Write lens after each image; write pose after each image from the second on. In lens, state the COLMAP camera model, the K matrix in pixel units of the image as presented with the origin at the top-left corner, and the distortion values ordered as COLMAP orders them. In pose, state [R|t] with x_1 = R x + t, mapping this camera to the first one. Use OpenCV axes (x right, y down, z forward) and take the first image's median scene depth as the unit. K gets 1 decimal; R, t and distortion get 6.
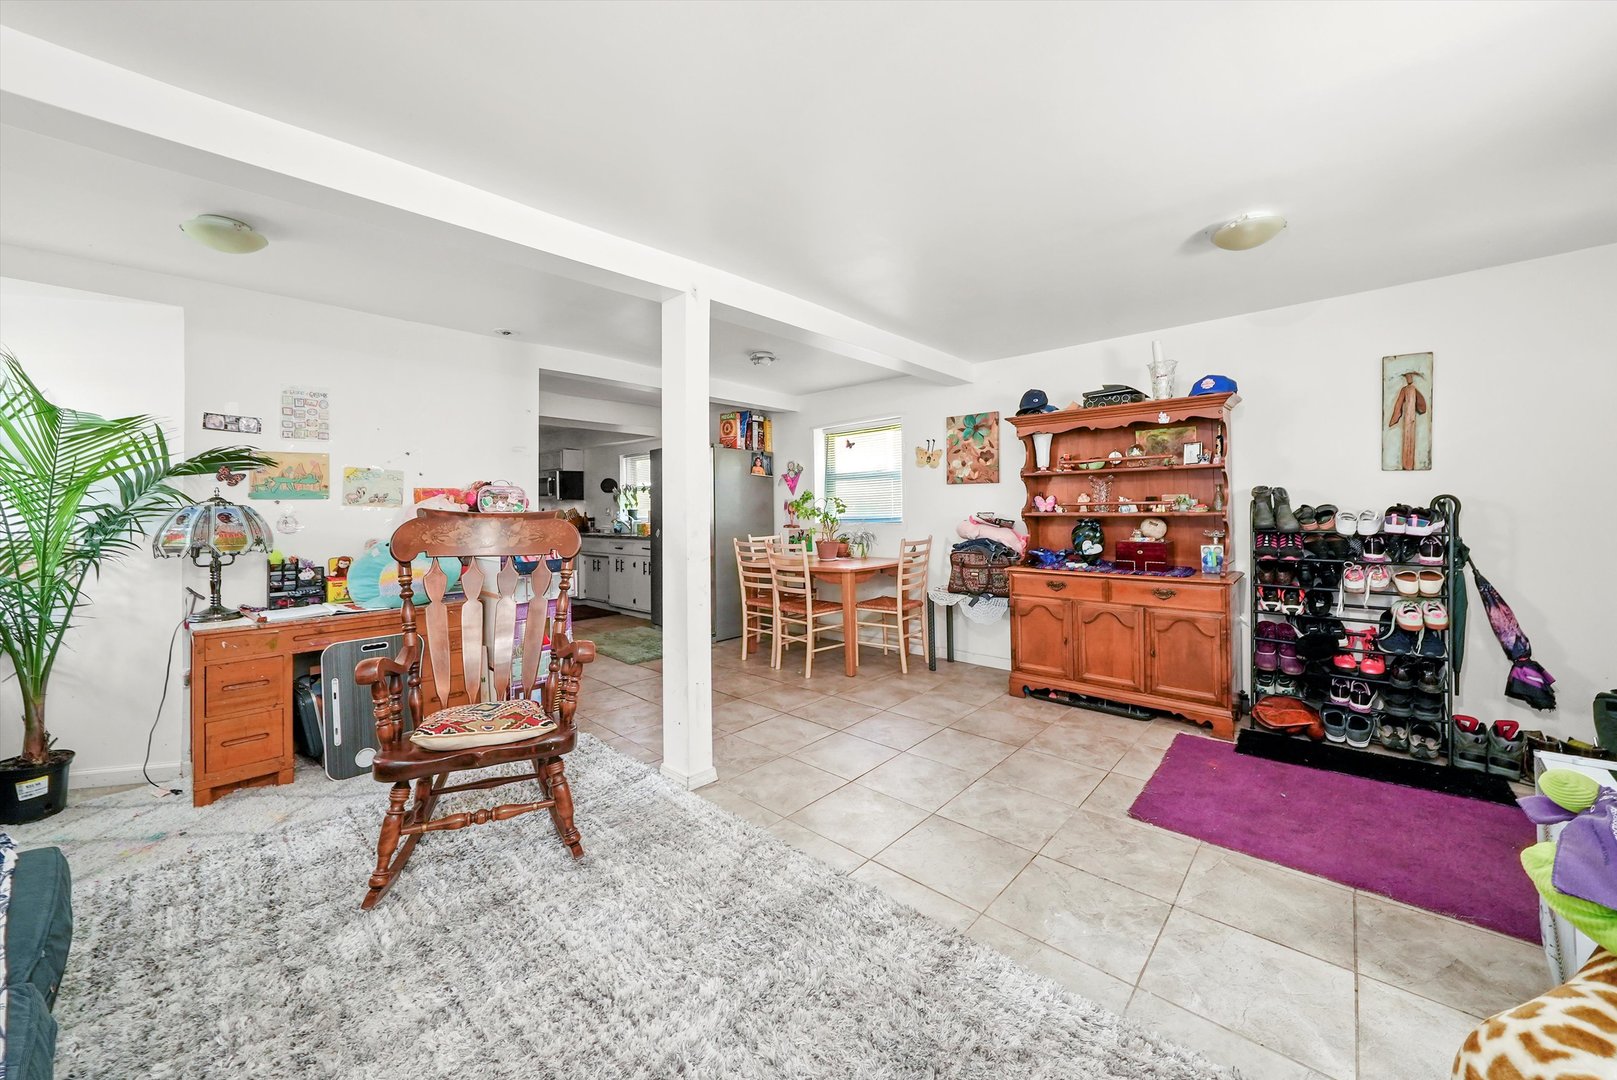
lens RADIAL K [[590.8, 0, 806.8], [0, 590.8, 501.9], [0, 0, 1]] dist [-0.001207, -0.000133]
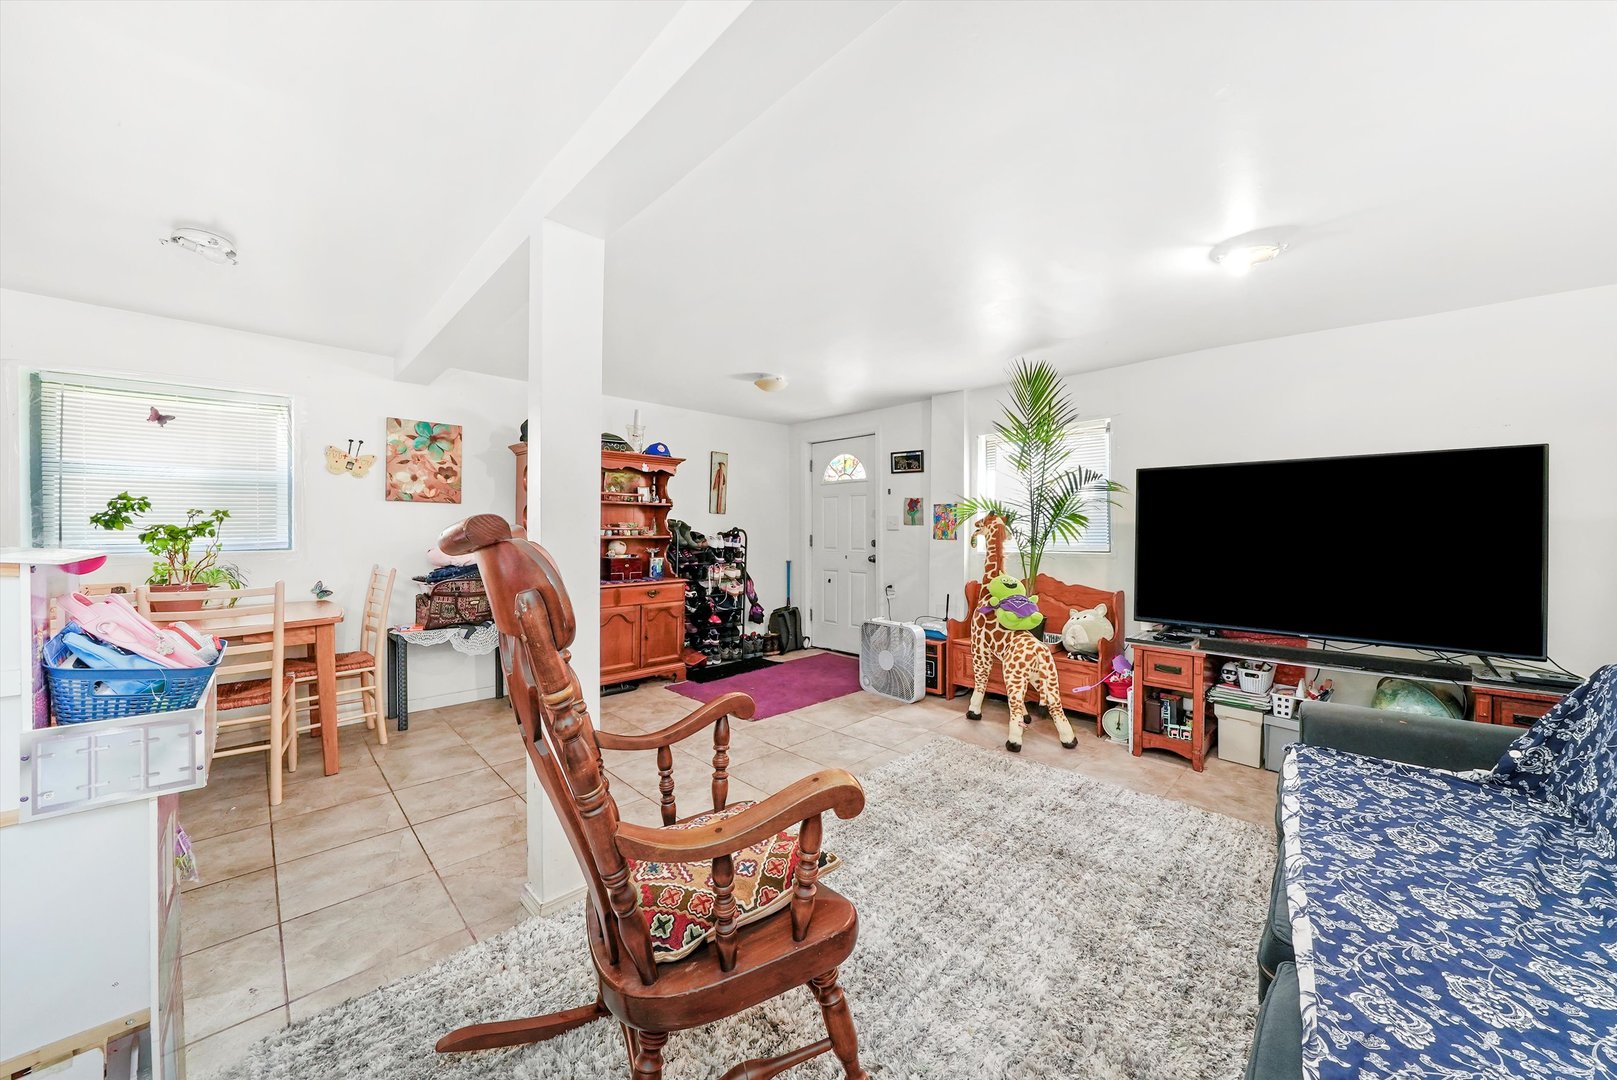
lens RADIAL K [[583.5, 0, 808.0], [0, 583.5, 537.7], [0, 0, 1]] dist [-0.003319, -0.000154]
pose [[0.049400, 0.001691, 0.998778, -0.750303], [-0.015705, 0.999876, -0.000916, 0.017937], [-0.998656, -0.015640, 0.049420, 0.552650]]
